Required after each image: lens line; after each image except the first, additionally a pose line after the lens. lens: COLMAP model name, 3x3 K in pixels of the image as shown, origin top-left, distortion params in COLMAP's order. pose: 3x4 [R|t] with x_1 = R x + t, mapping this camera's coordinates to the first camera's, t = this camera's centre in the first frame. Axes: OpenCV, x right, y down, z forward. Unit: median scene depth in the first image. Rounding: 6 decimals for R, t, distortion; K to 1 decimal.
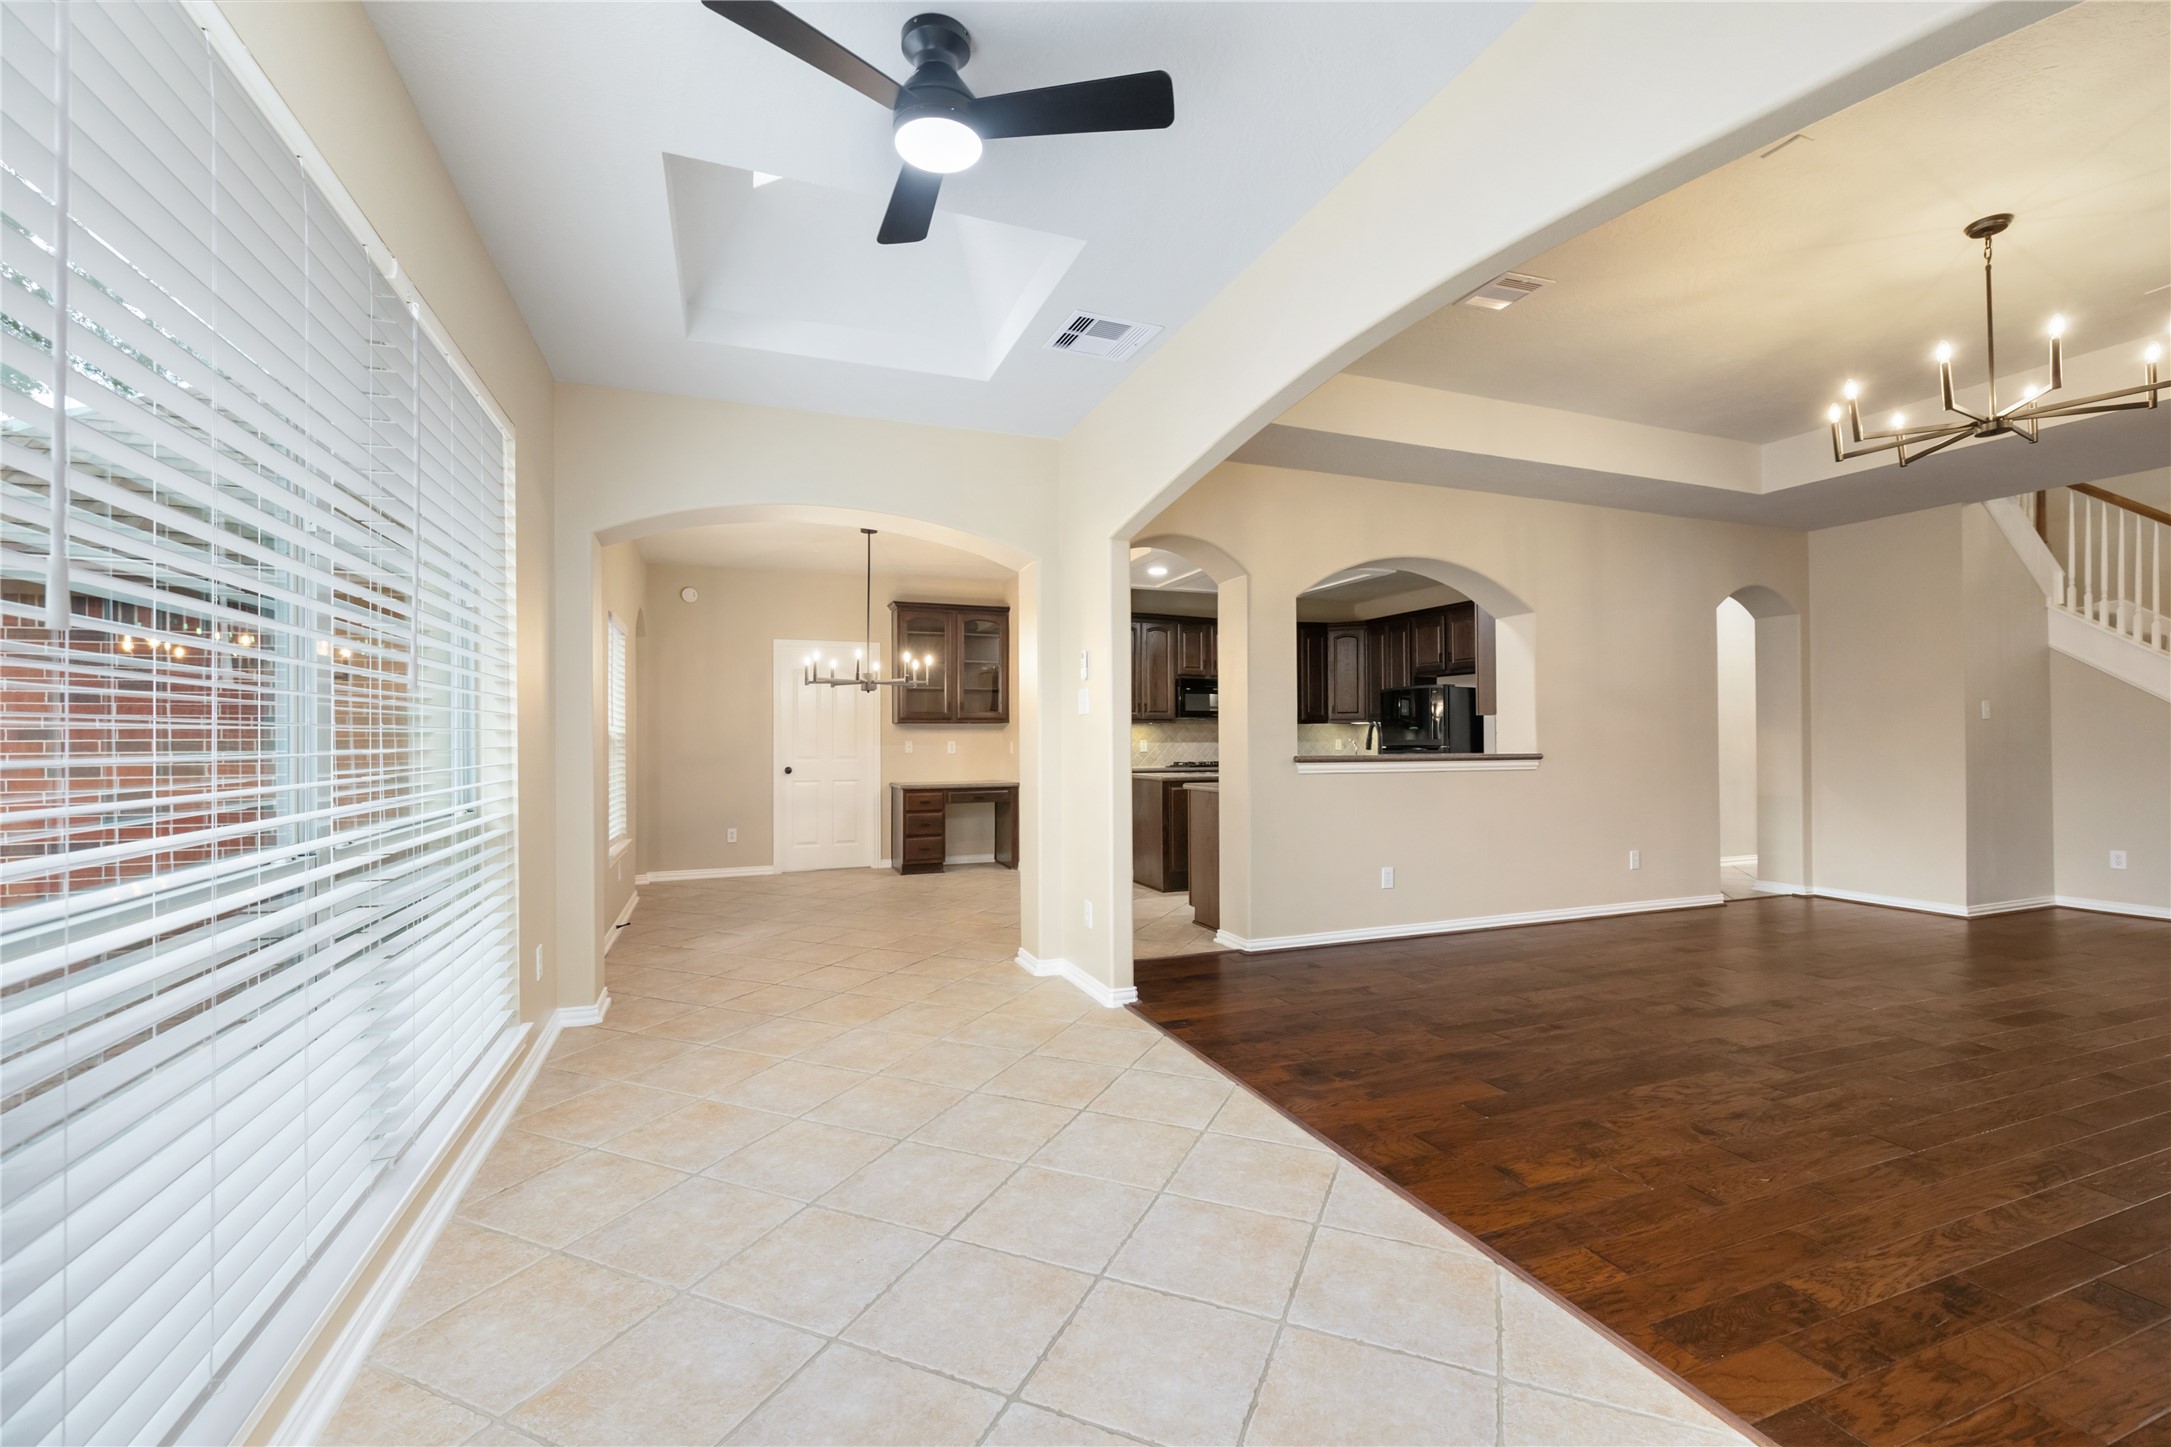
lens RADIAL K [[917.1, 0, 1086.9], [0, 917.1, 724.6], [0, 0, 1]] dist [0.001698, -0.000444]
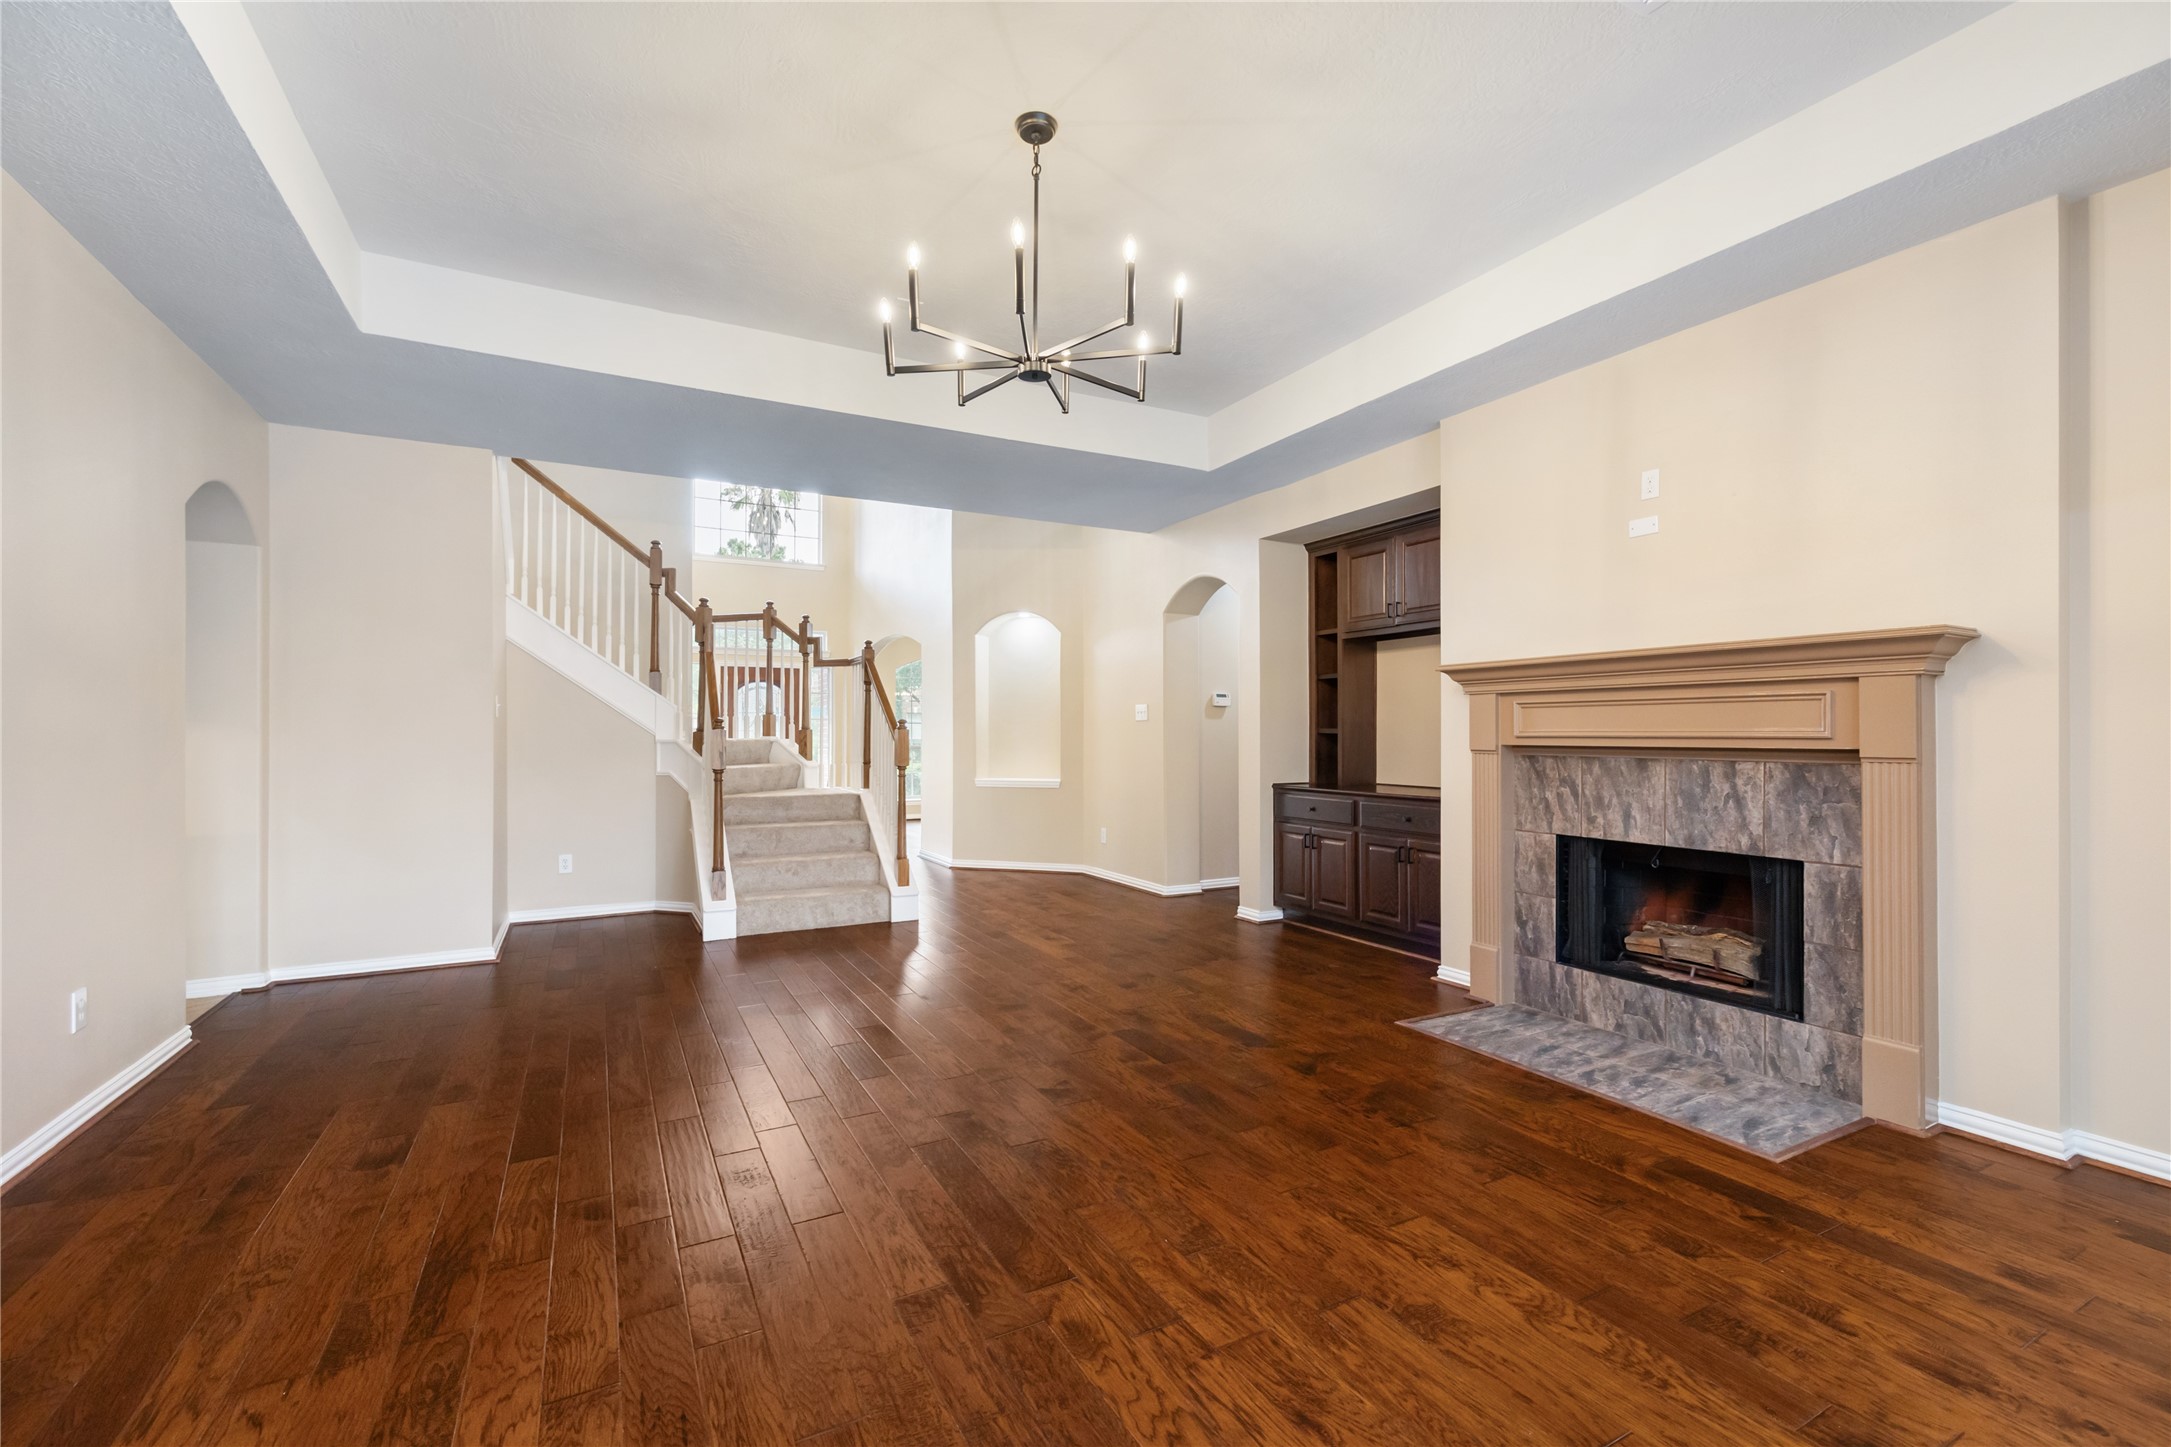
lens RADIAL K [[917.1, 0, 1087.5], [0, 917.1, 731.8], [0, 0, 1]] dist [0.001698, -0.000444]
pose [[-0.126337, 0.006085, 0.991969, 0.168075], [-0.013583, 0.999877, -0.007863, 0.014118], [-0.991894, -0.014468, -0.126238, 1.176798]]
